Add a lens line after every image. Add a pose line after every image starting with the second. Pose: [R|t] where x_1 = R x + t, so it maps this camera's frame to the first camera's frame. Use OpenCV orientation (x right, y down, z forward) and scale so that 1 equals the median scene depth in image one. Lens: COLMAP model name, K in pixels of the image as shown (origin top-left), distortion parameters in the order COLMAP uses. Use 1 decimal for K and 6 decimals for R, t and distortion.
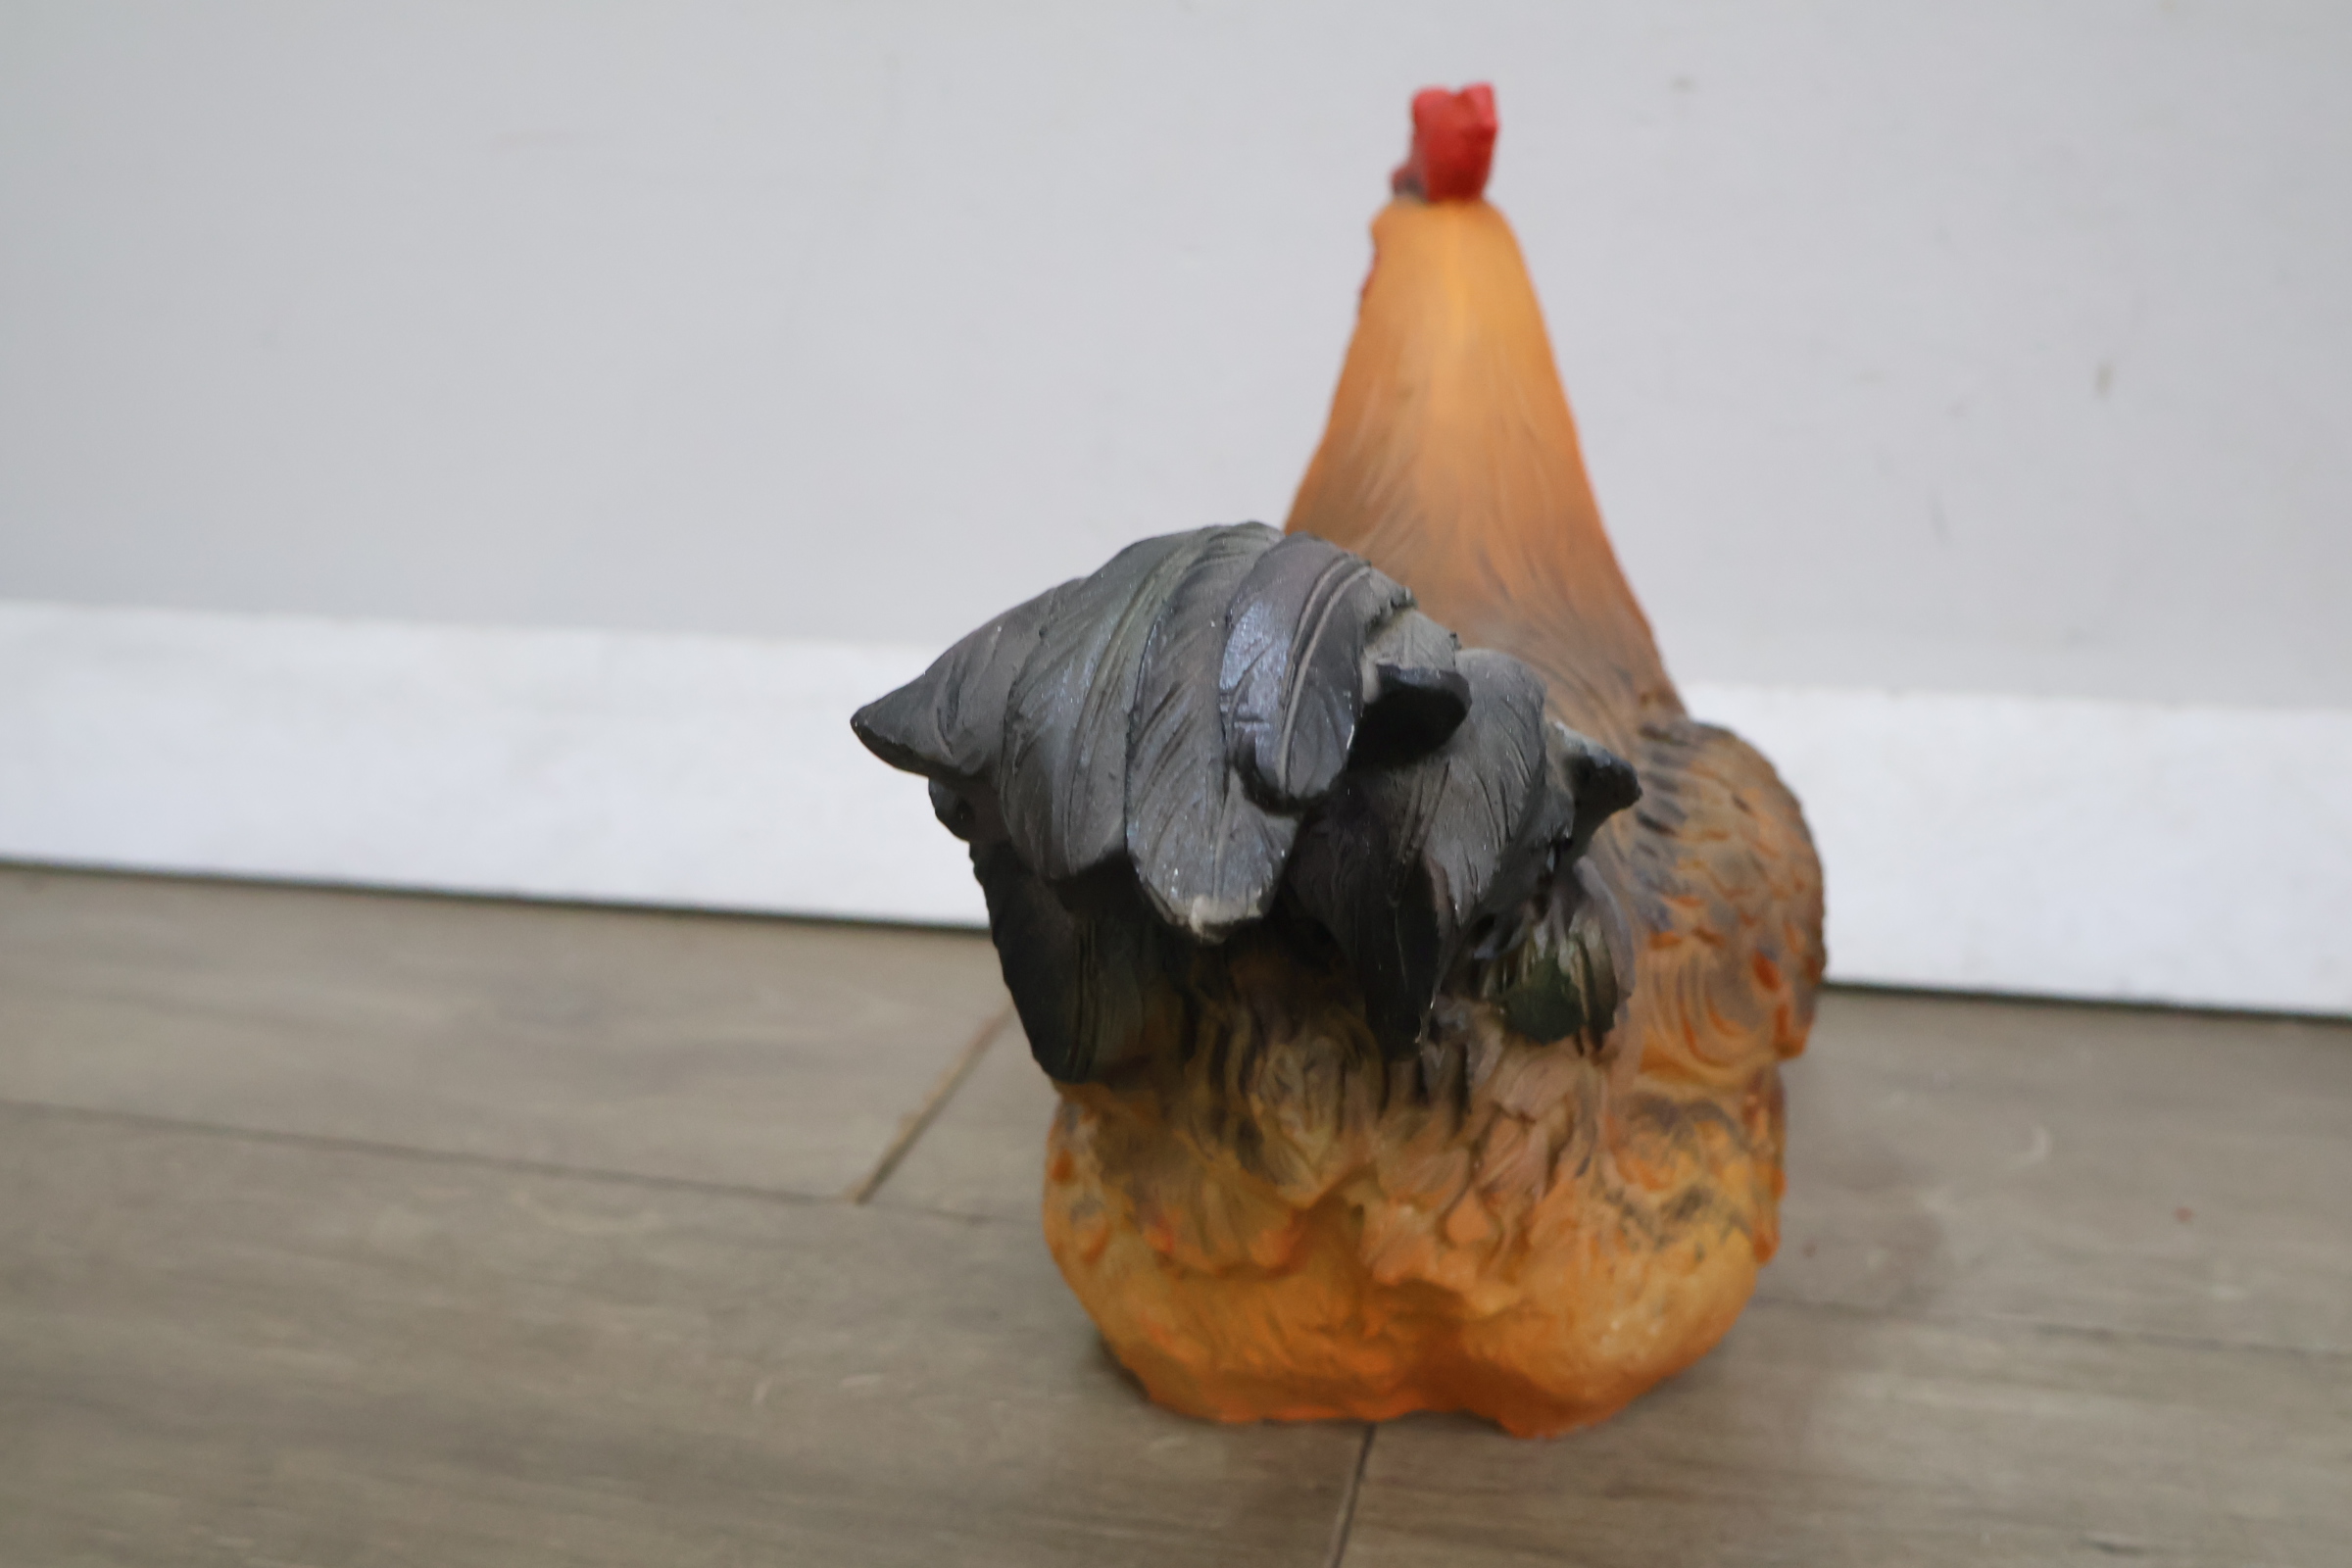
lens RADIAL K [[2536.4, 0, 1184.1], [0, 2536.4, 787.1], [0, 0, 1]] dist [0.010461, 0.000000]
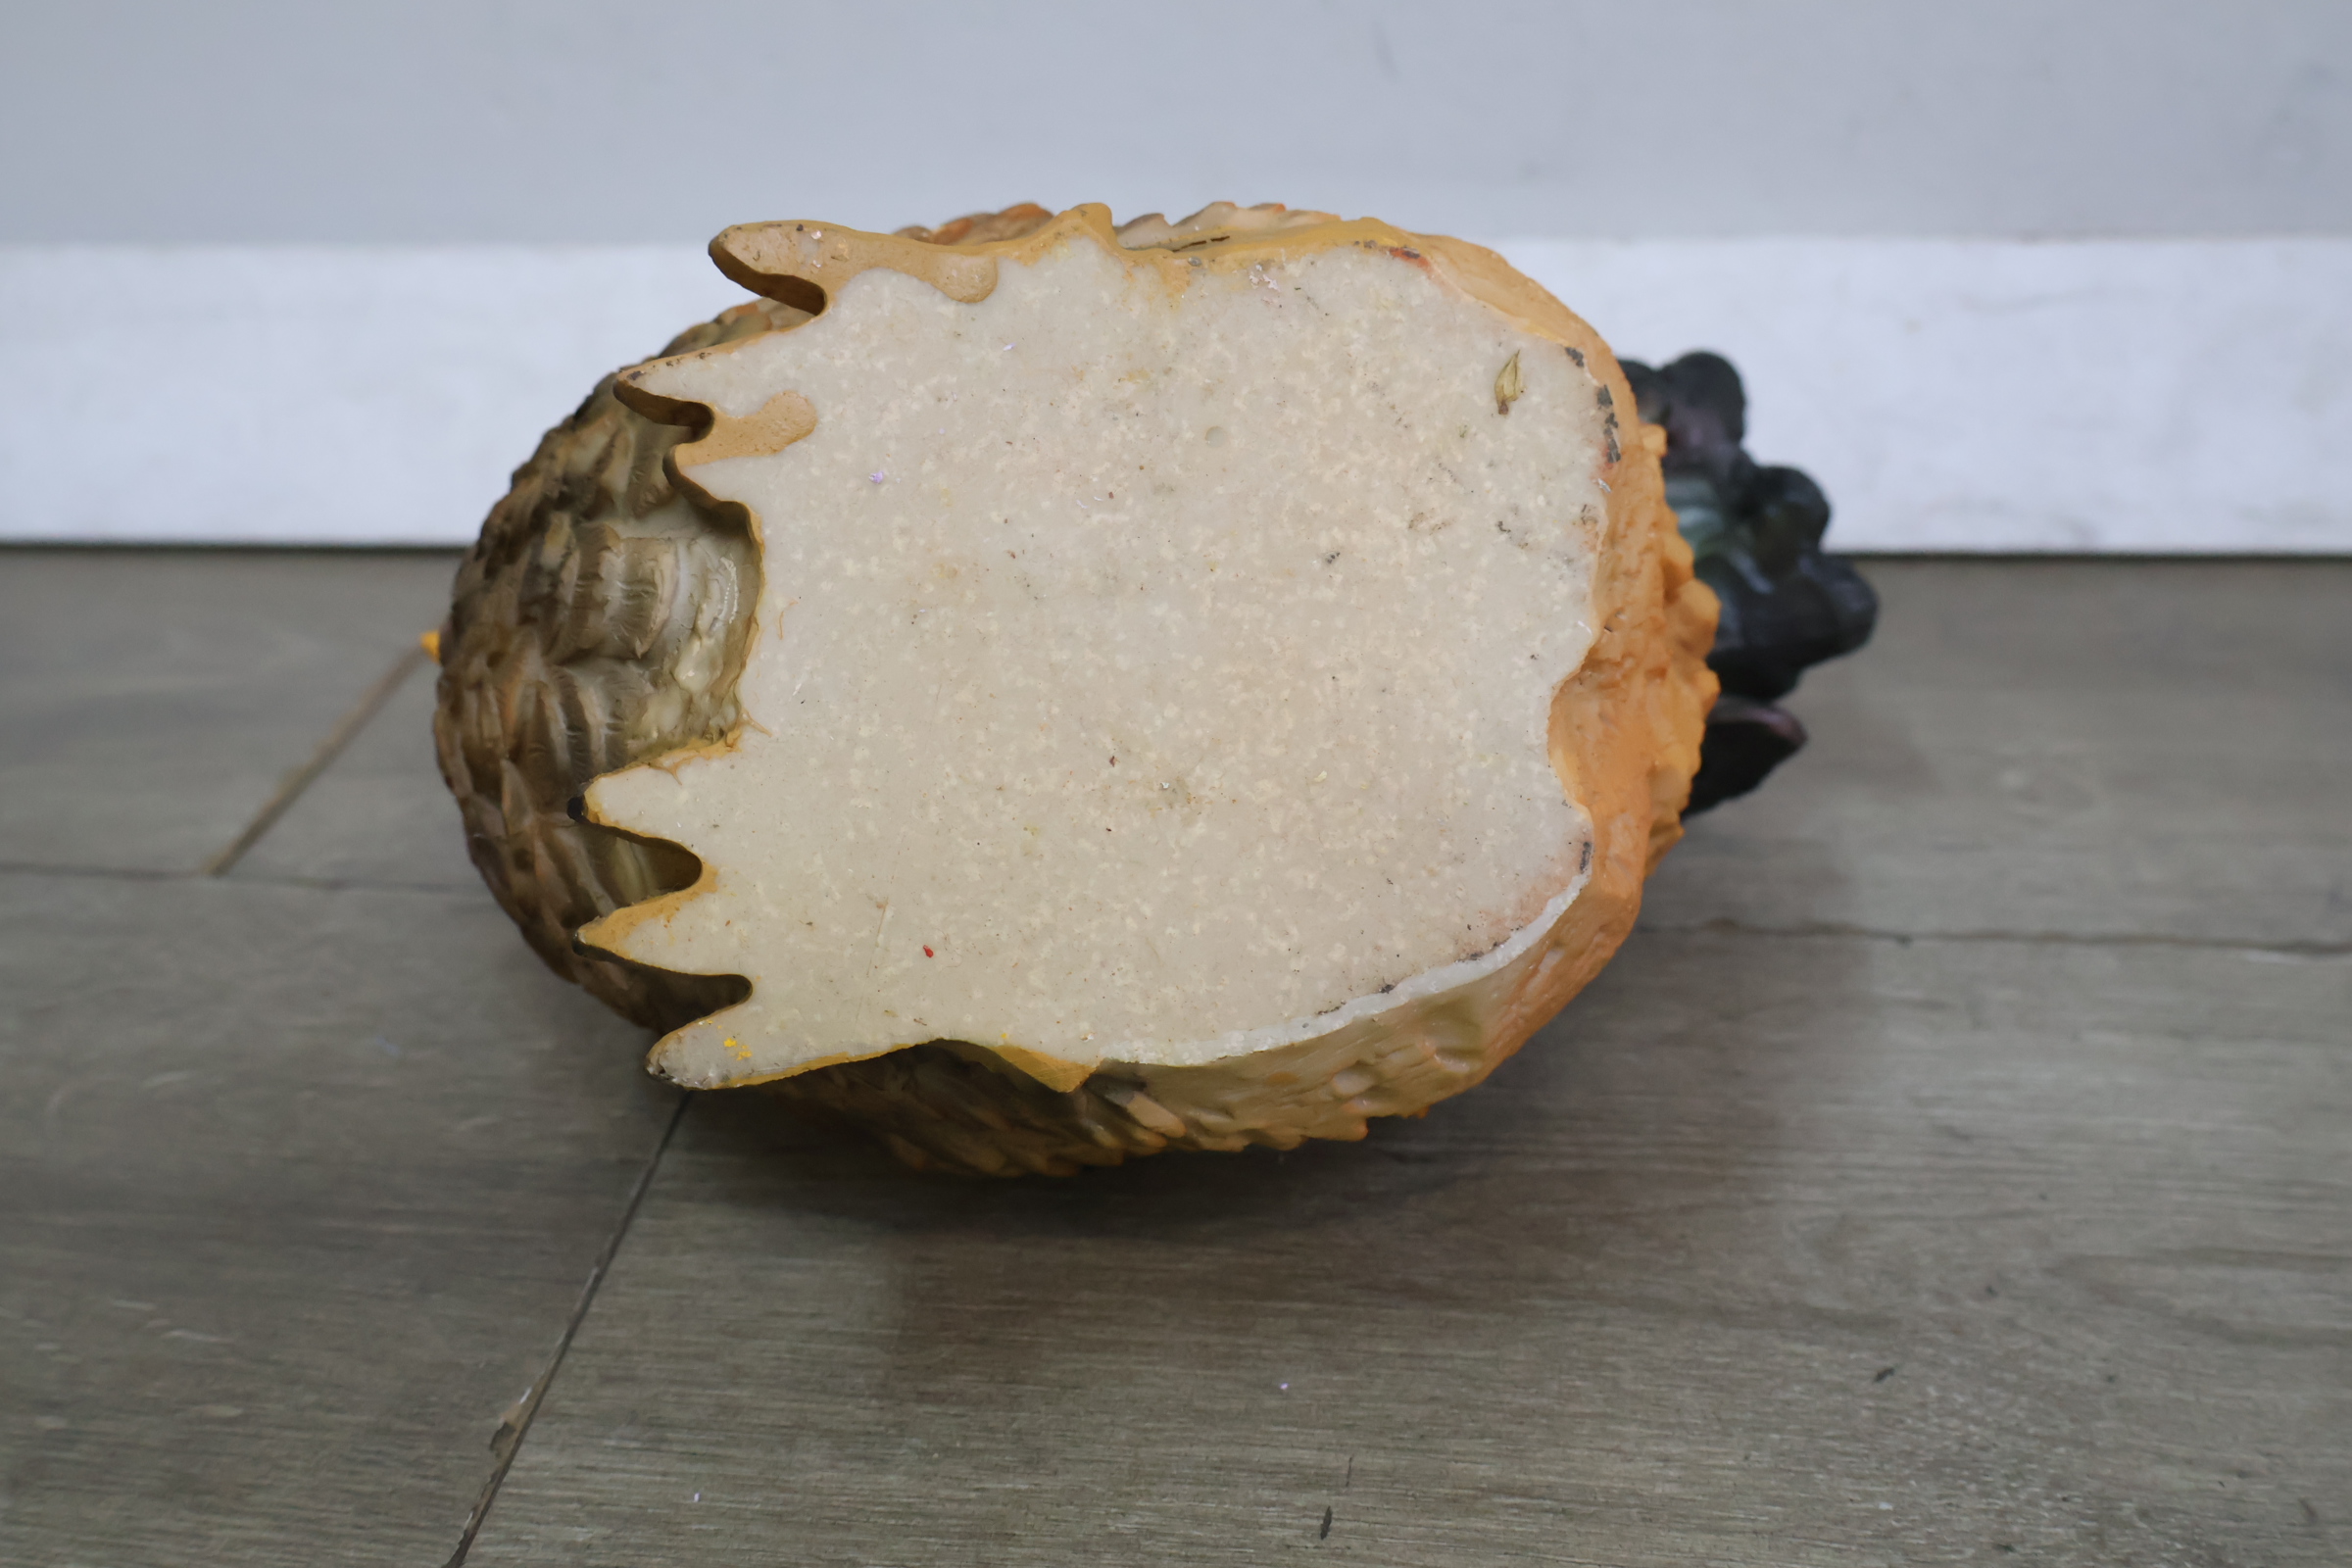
lens RADIAL K [[2536.4, 0, 1163.0], [0, 2536.4, 767.2], [0, 0, 1]] dist [0.010461, 0.000000]
pose [[0.995136, -0.073653, 0.065424, 0.165927], [0.060030, 0.979929, 0.190094, -0.035636], [-0.078112, -0.185242, 0.979584, 0.044850]]
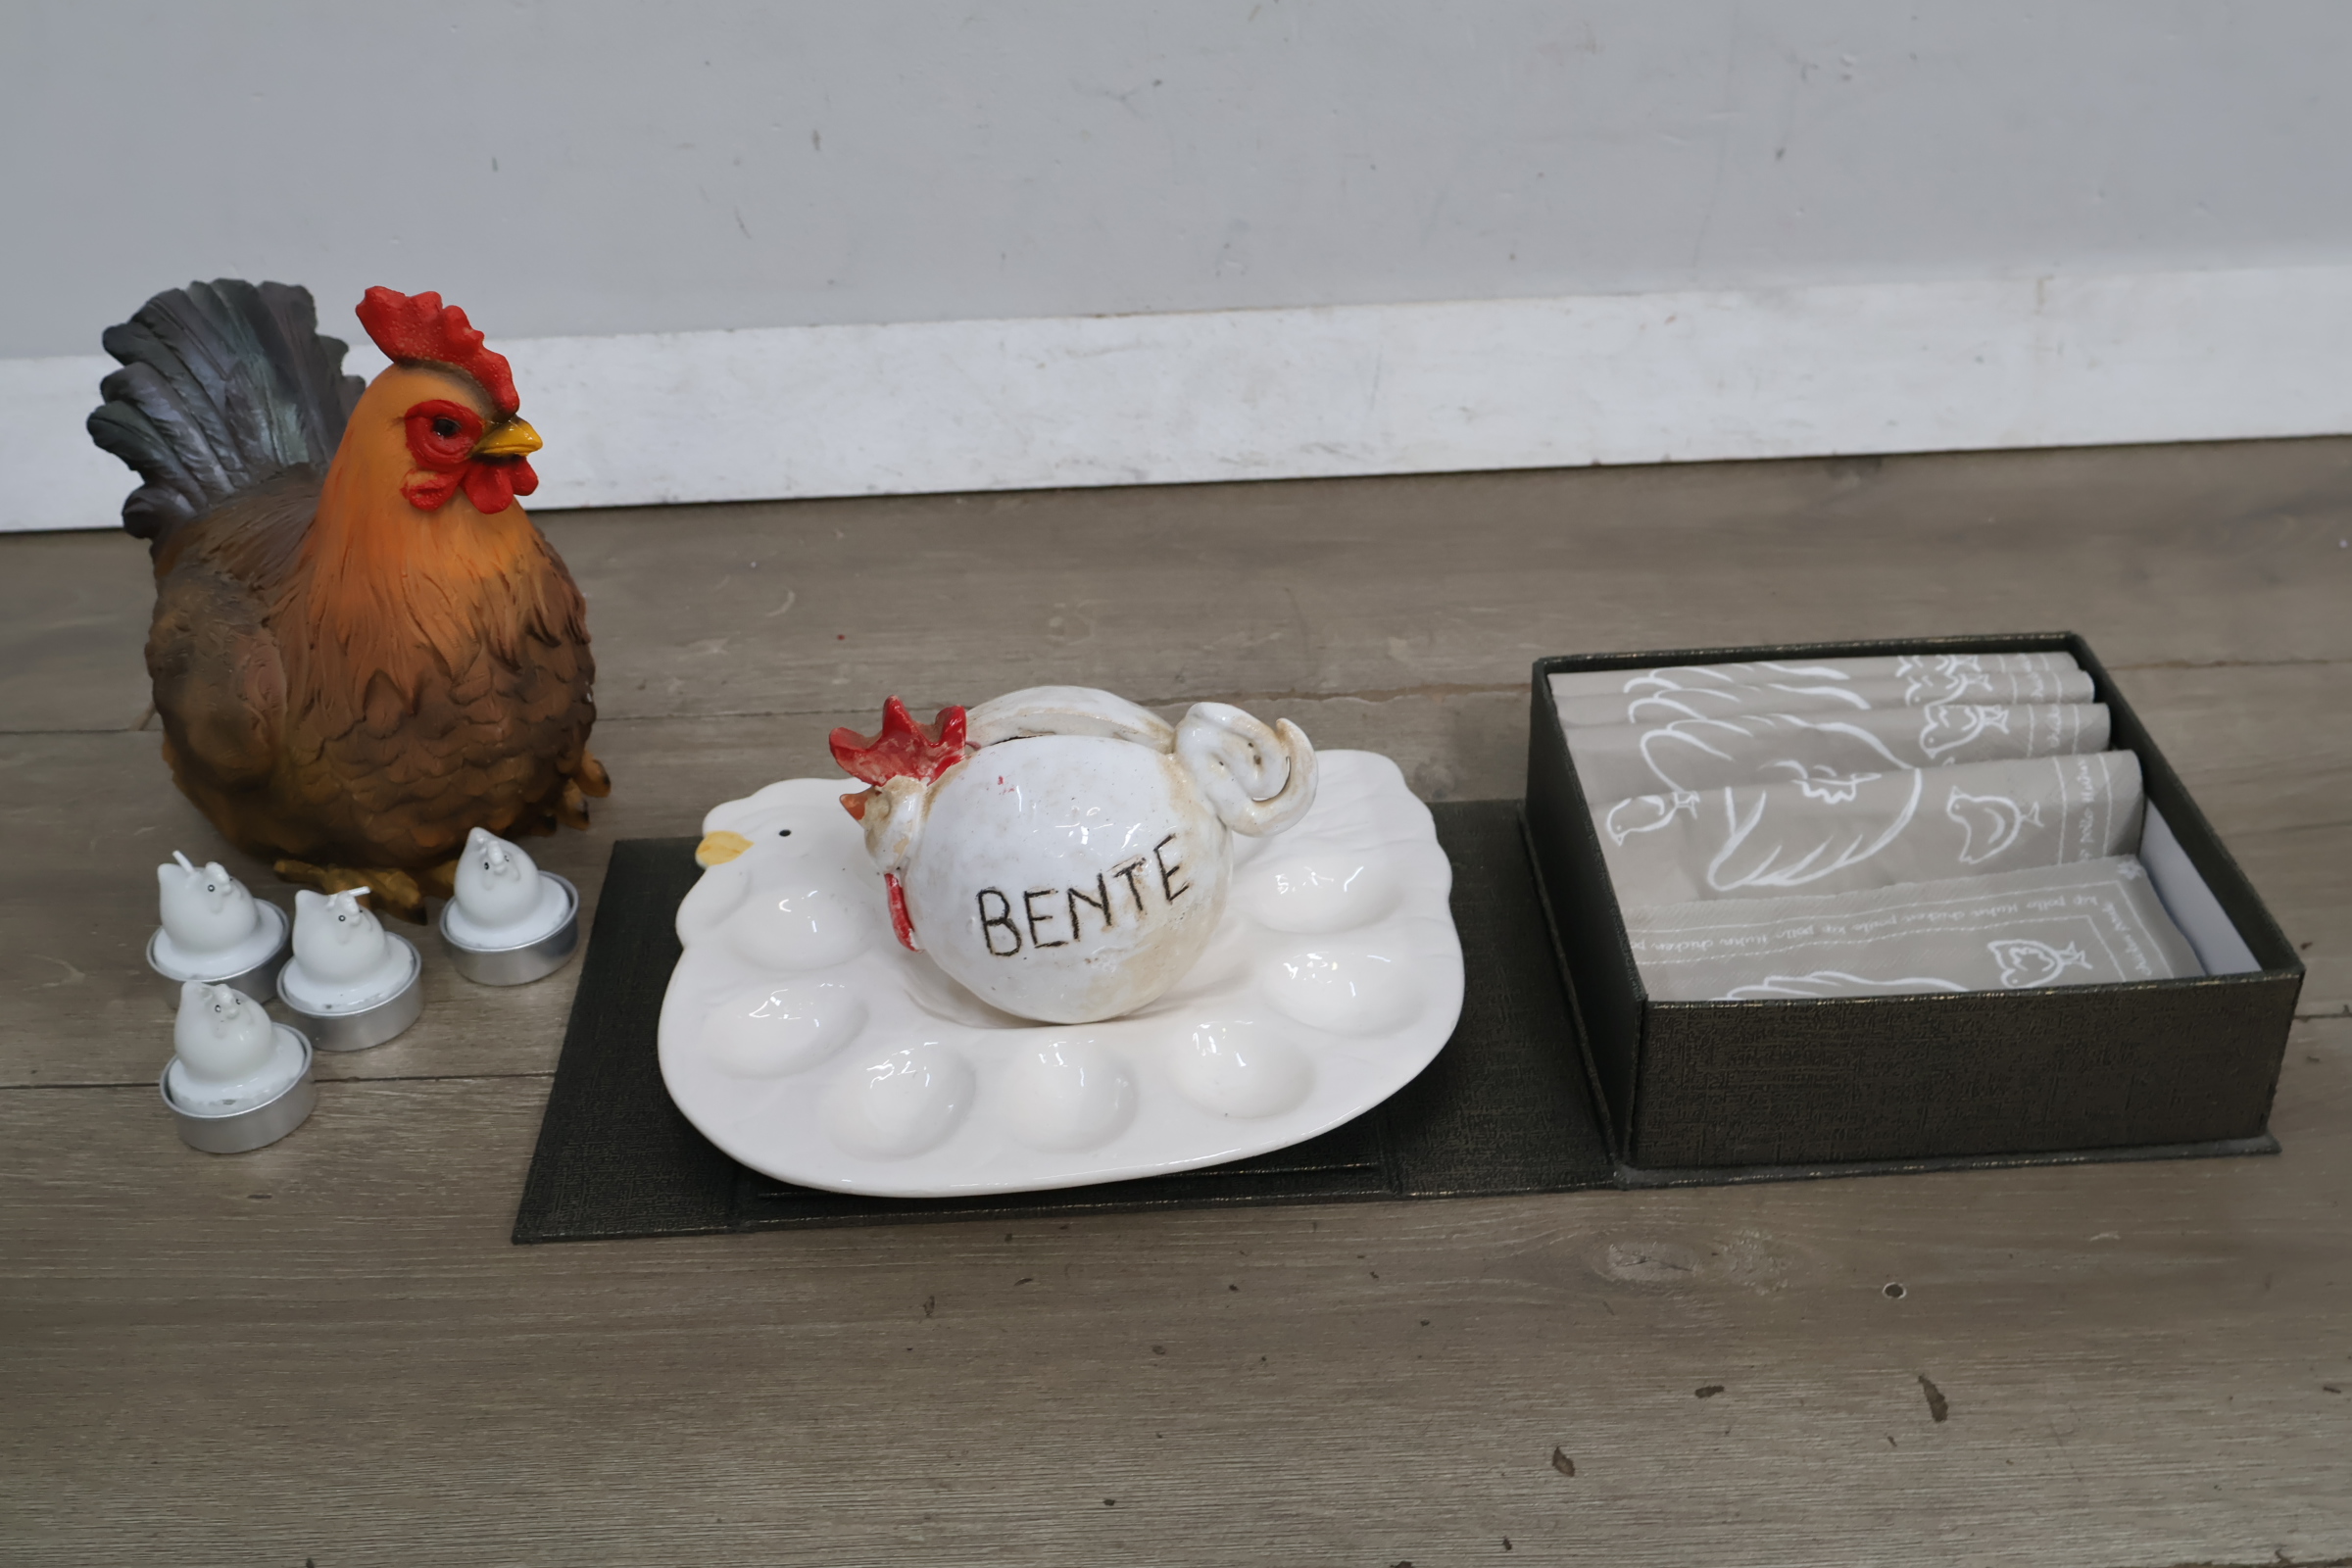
lens RADIAL K [[2536.4, 0, 1184.4], [0, 2536.4, 782.2], [0, 0, 1]] dist [0.010461, 0.000000]
pose [[0.975199, -0.149634, 0.163086, 0.311658], [0.092354, 0.944734, 0.314559, -0.318530], [-0.201142, -0.291696, 0.935123, -0.923411]]
